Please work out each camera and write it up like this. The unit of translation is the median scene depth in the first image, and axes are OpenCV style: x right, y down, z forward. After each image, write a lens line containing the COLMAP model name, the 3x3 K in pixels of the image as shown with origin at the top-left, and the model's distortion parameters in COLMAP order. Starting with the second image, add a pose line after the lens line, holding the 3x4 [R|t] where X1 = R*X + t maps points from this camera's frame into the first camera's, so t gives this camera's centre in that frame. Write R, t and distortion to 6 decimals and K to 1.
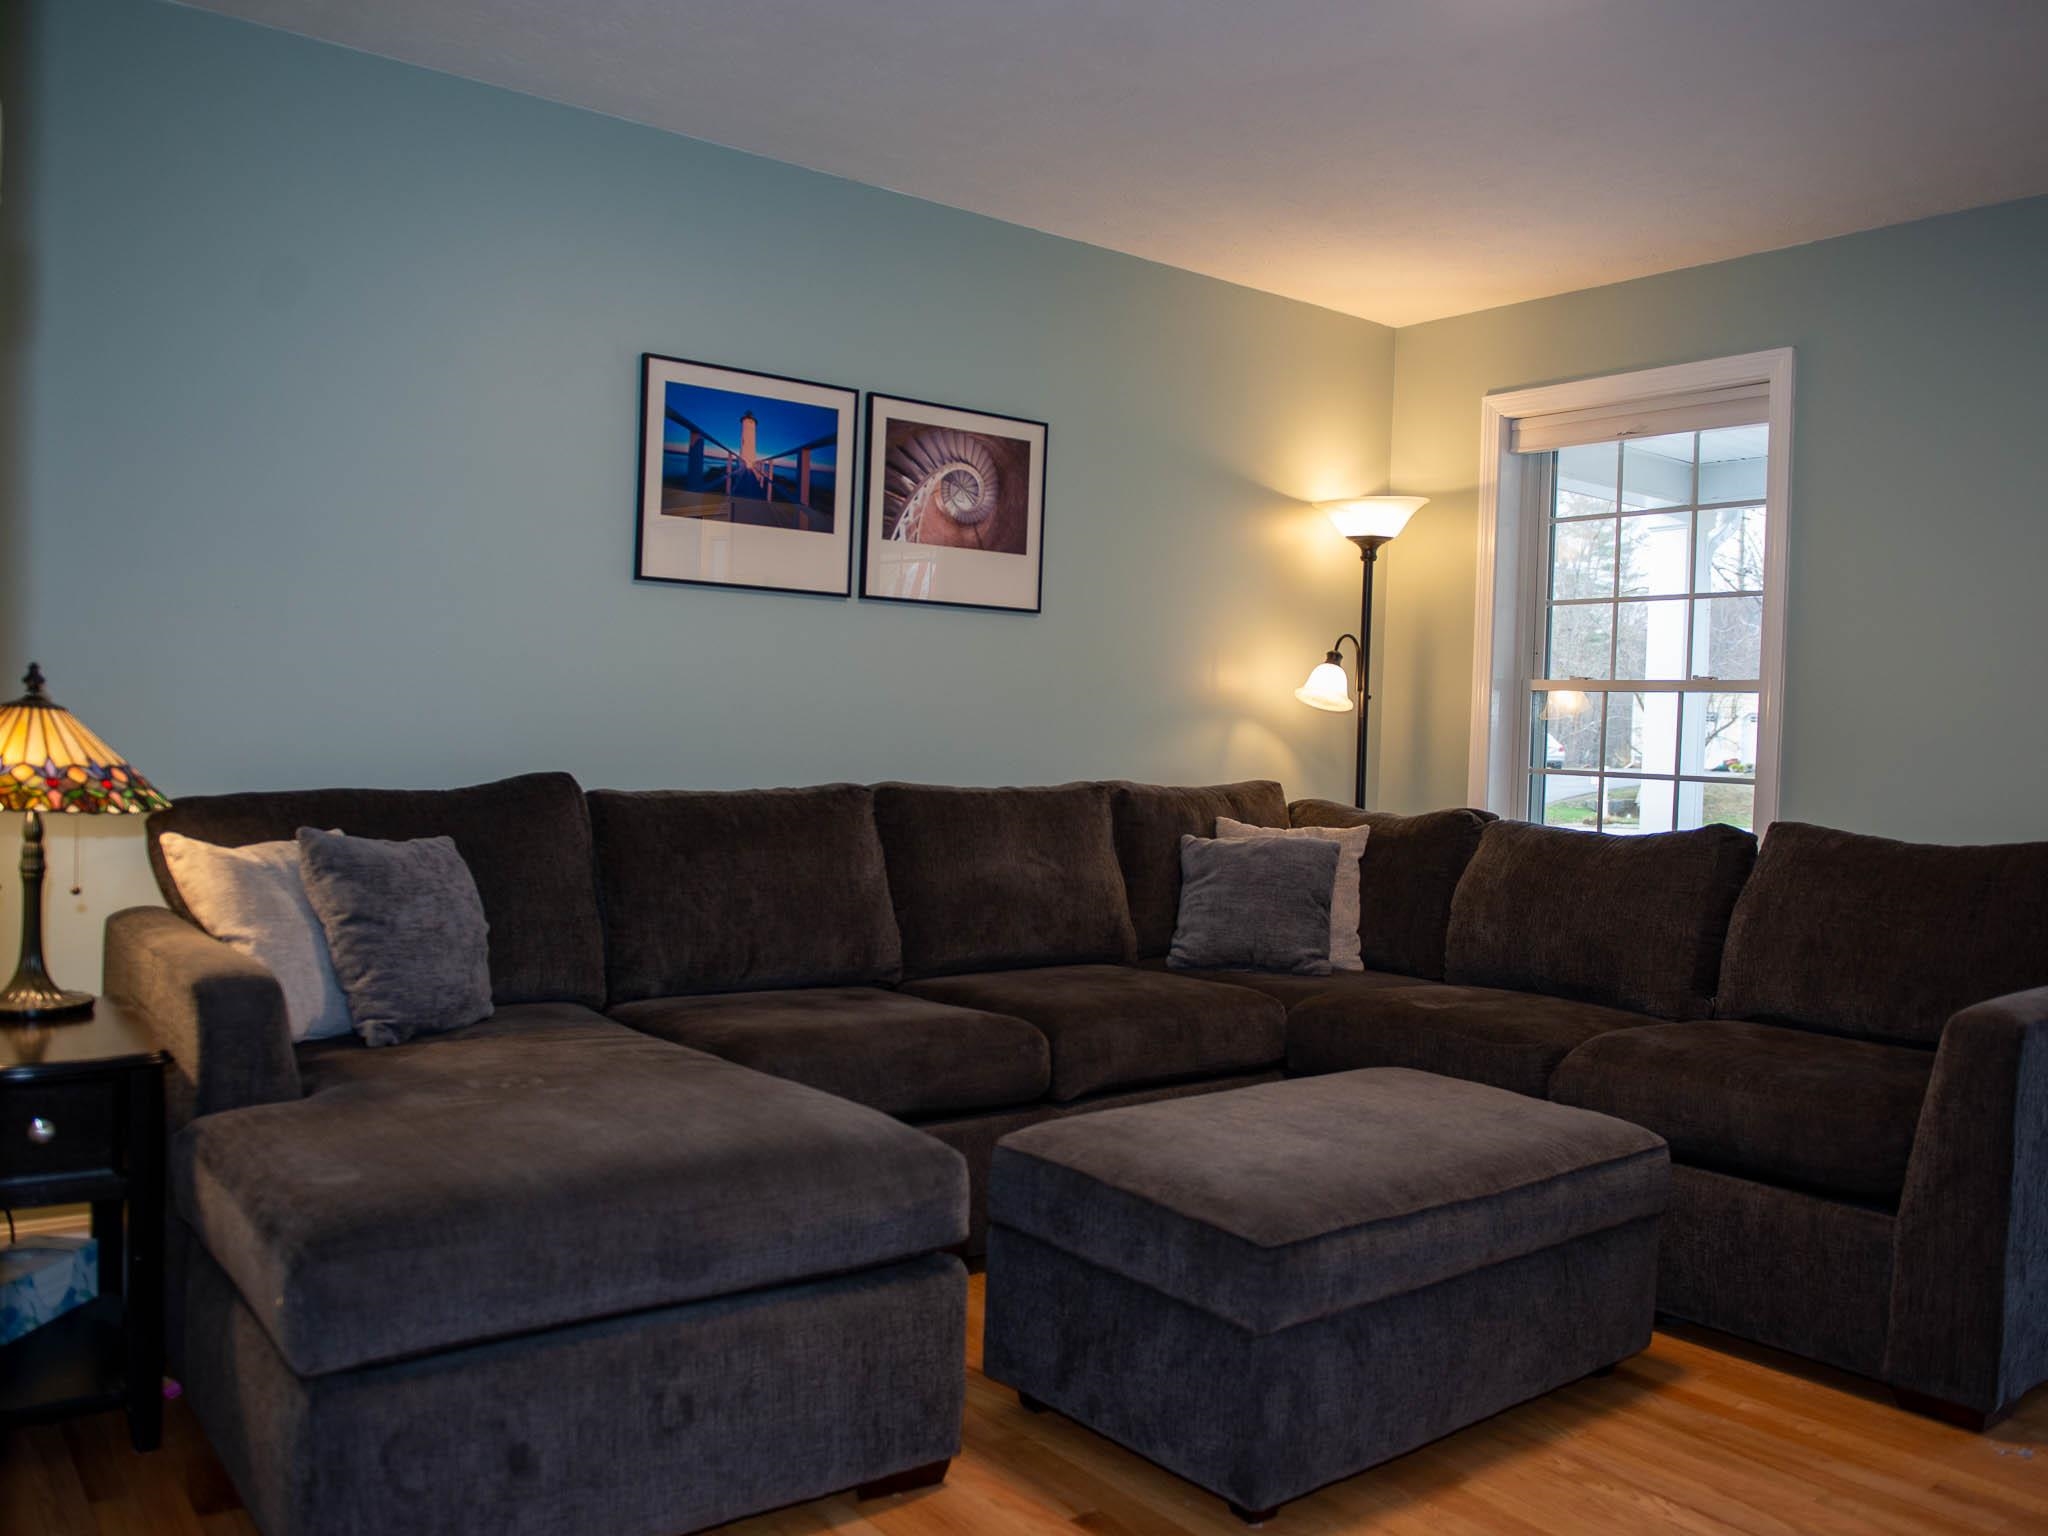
lens RADIAL K [[1624.7, 0, 1059.5], [0, 1624.7, 769.5], [0, 0, 1]] dist [-0.048070, -0.008810]
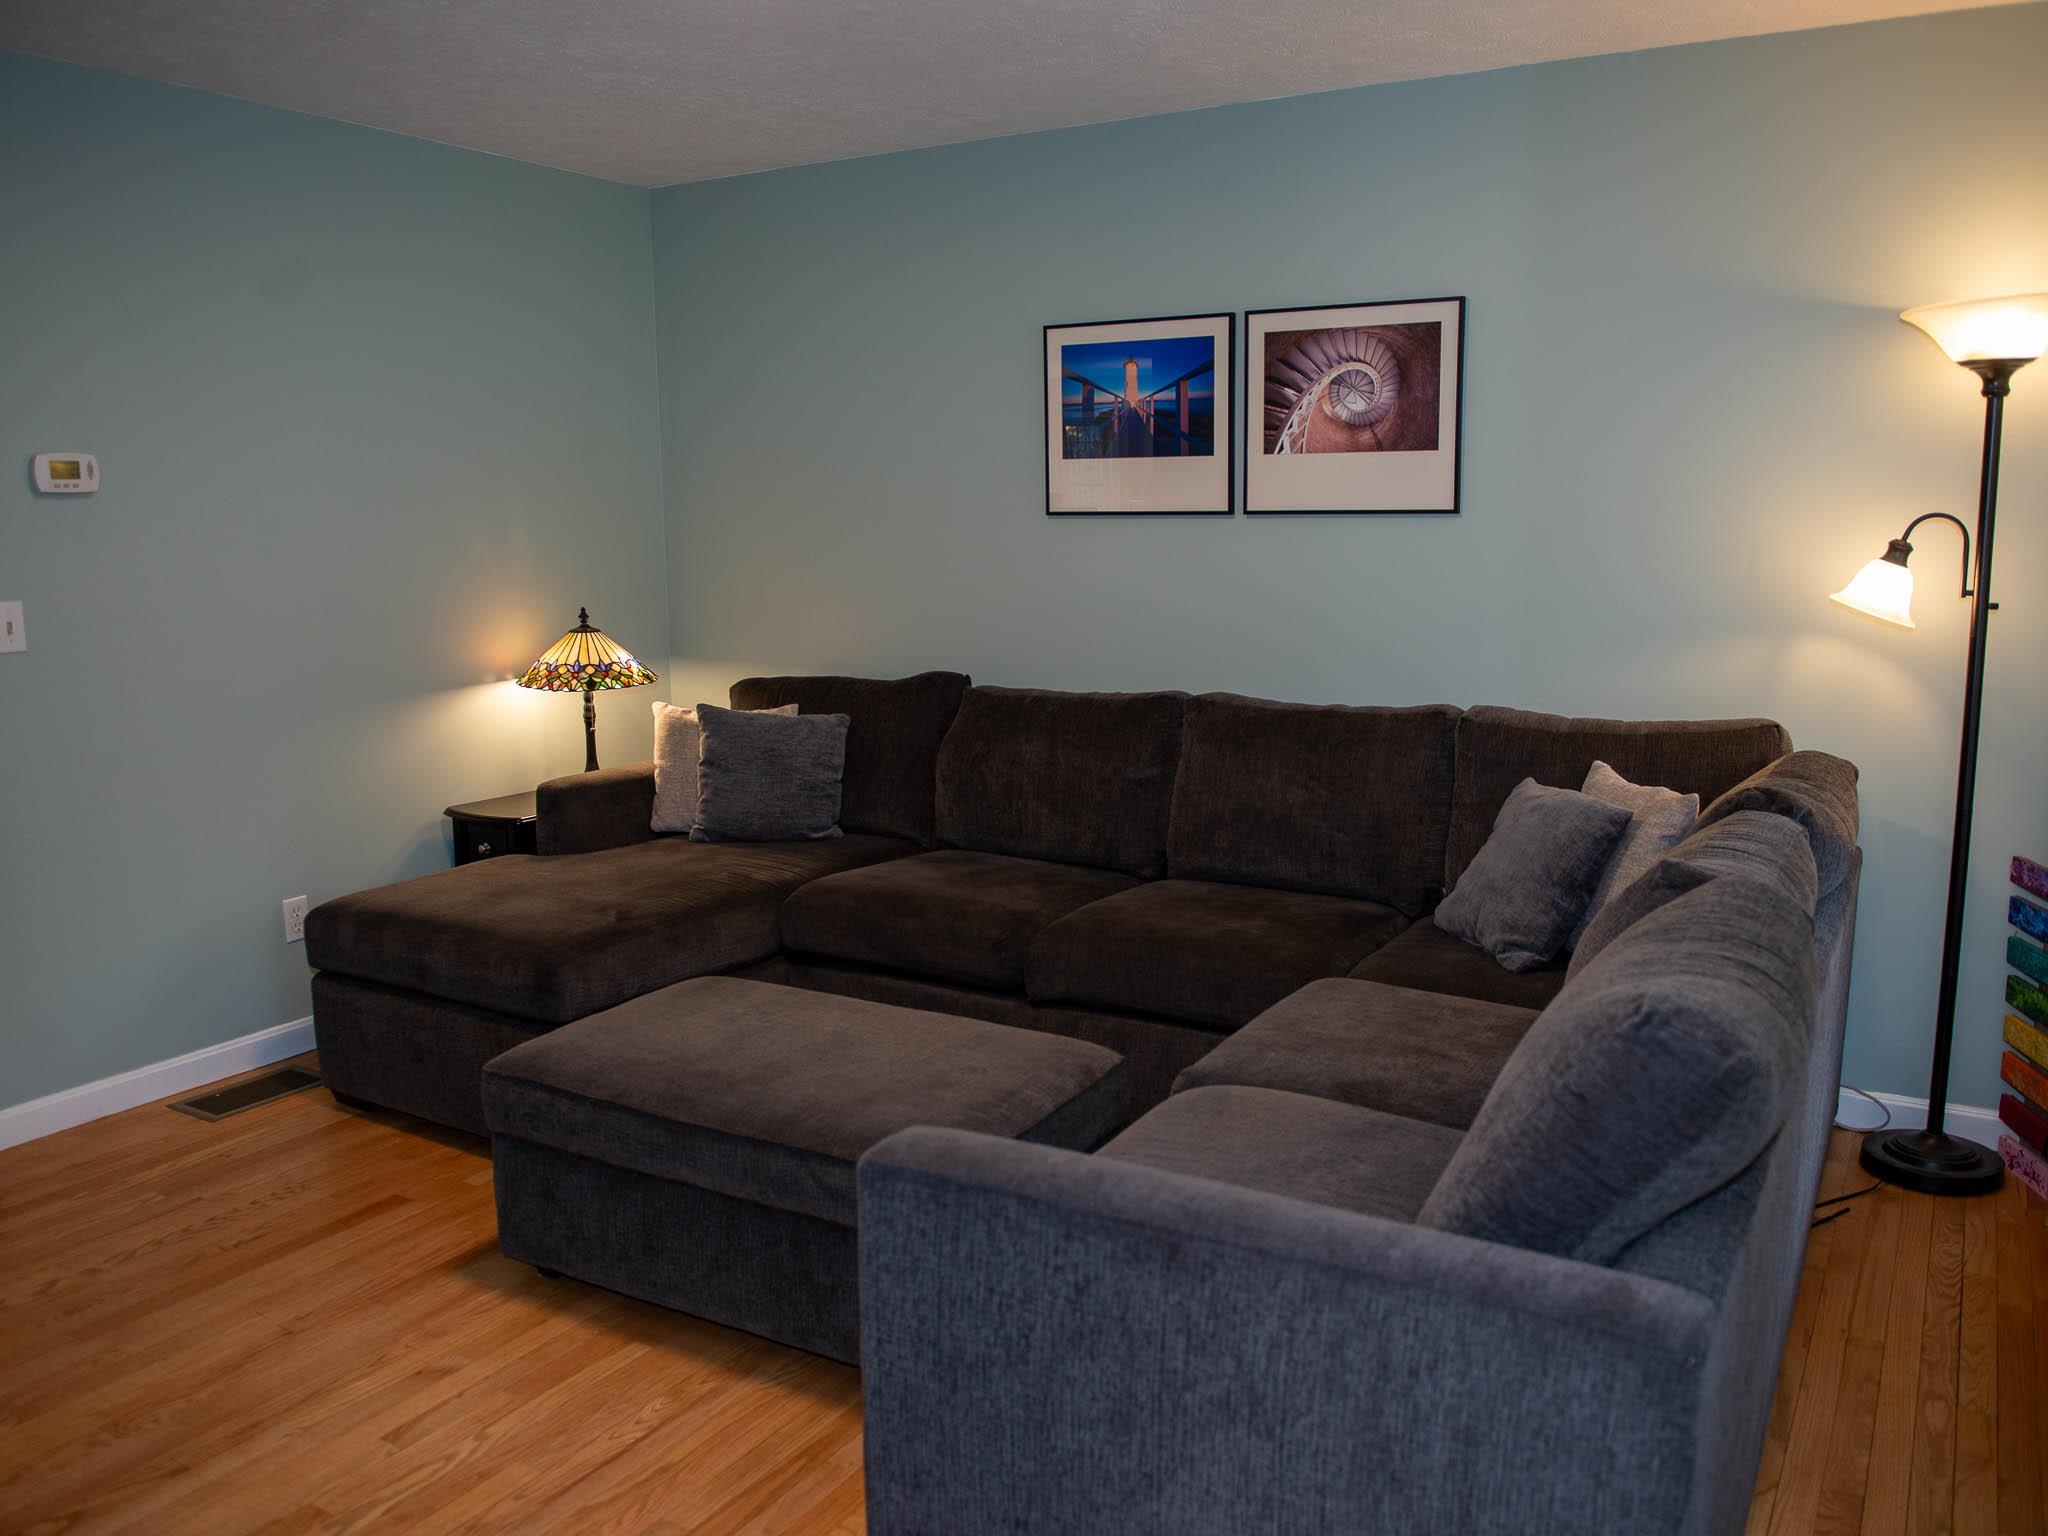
lens RADIAL K [[1624.7, 0, 1059.5], [0, 1624.7, 769.5], [0, 0, 1]] dist [-0.048070, -0.008810]
pose [[0.359454, 0.112591, -0.926345, 0.811397], [-0.007333, 0.993005, 0.117848, -0.064348], [0.933134, -0.035568, 0.357765, 0.508654]]
